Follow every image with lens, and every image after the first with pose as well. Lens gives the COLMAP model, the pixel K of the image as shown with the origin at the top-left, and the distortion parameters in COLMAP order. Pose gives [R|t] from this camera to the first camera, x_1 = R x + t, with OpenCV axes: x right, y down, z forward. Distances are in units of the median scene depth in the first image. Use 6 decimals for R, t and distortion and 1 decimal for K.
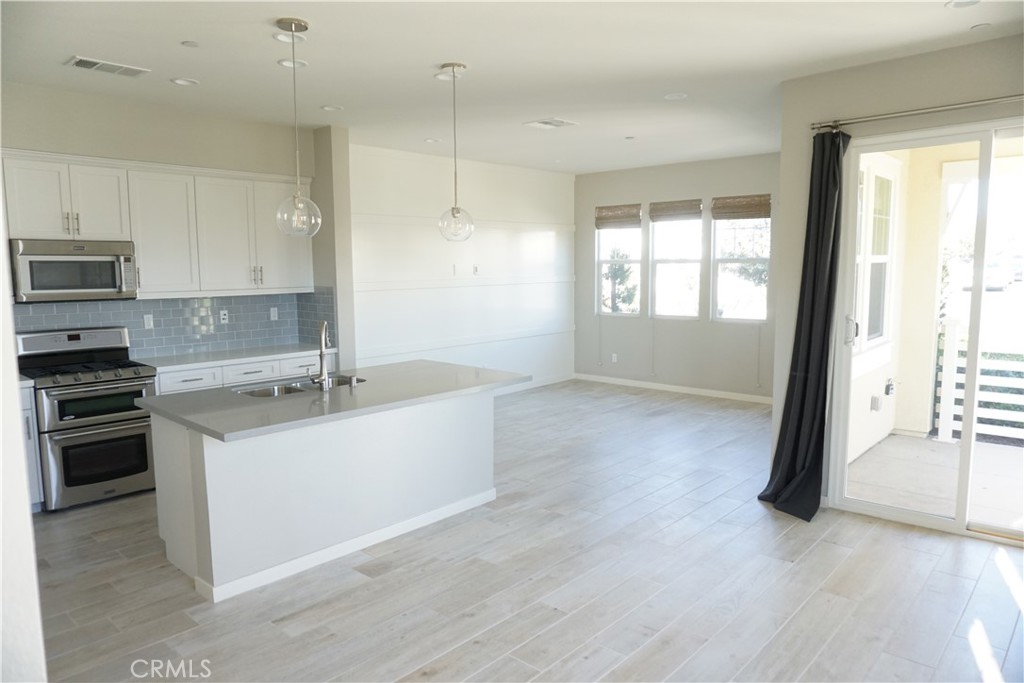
lens RADIAL K [[676.6, 0, 514.2], [0, 676.6, 343.7], [0, 0, 1]] dist [-0.044716, 0.023048]
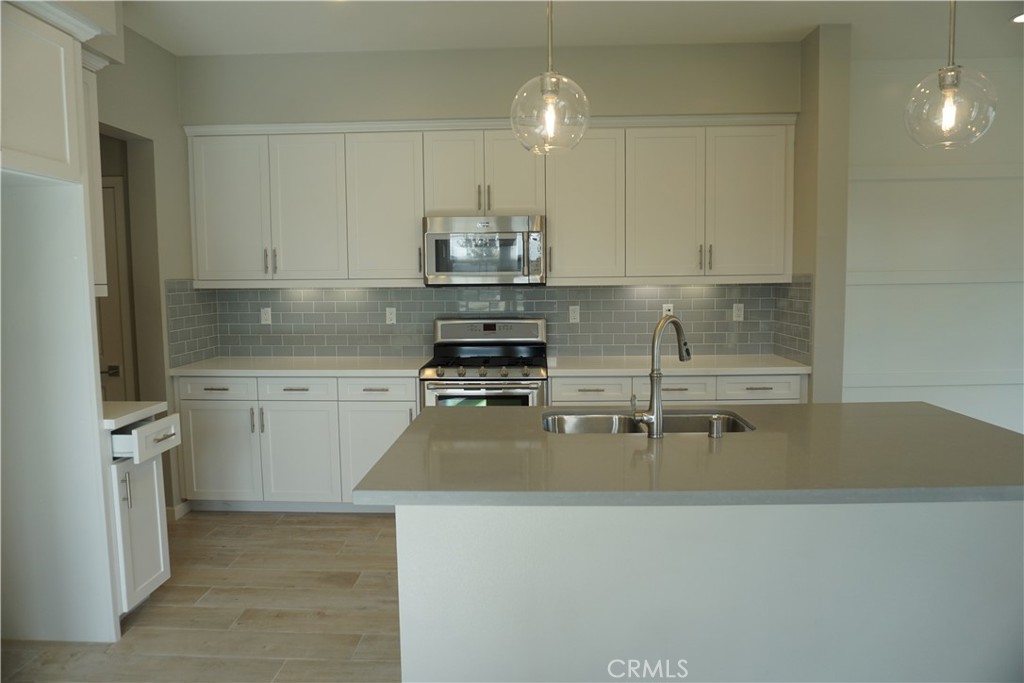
lens RADIAL K [[683.2, 0, 512.0], [0, 683.2, 341.5], [0, 0, 1]] dist [-0.056155, 0.023290]
pose [[0.640829, 0.066028, -0.764839, 0.061562], [-0.079097, 0.996671, 0.019770, -0.010452], [0.763598, 0.047827, 0.643918, 0.425712]]
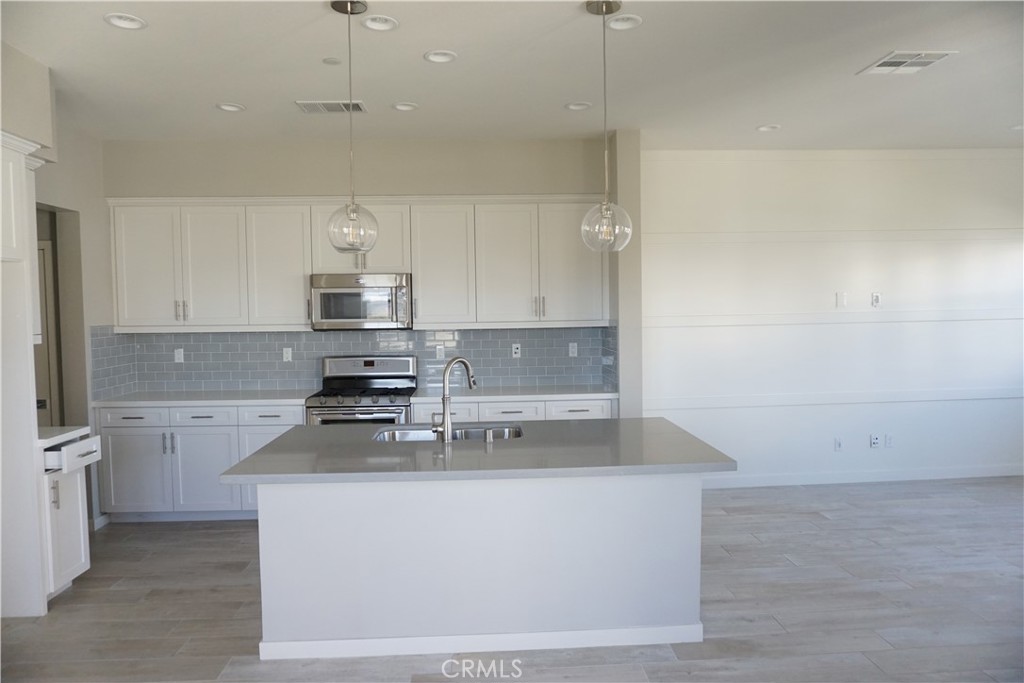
lens RADIAL K [[676.6, 0, 514.2], [0, 676.6, 343.7], [0, 0, 1]] dist [-0.044716, 0.023048]
pose [[0.711372, 0.028437, -0.702240, 0.278146], [-0.069456, 0.997134, -0.029981, -0.024542], [0.699375, 0.070102, 0.711308, 0.372704]]
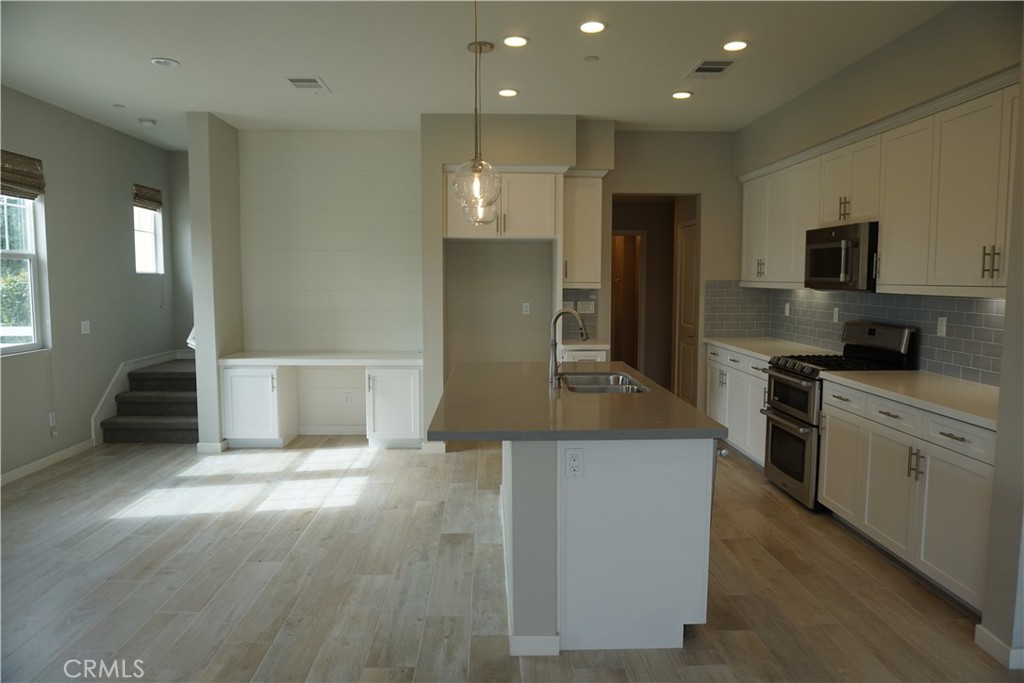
lens RADIAL K [[683.2, 0, 512.0], [0, 683.2, 341.5], [0, 0, 1]] dist [-0.056155, 0.023290]
pose [[-0.719026, 0.064066, -0.692024, 0.326303], [-0.079680, 0.981577, 0.173661, -0.115717], [0.690400, 0.180007, -0.700675, 1.287829]]
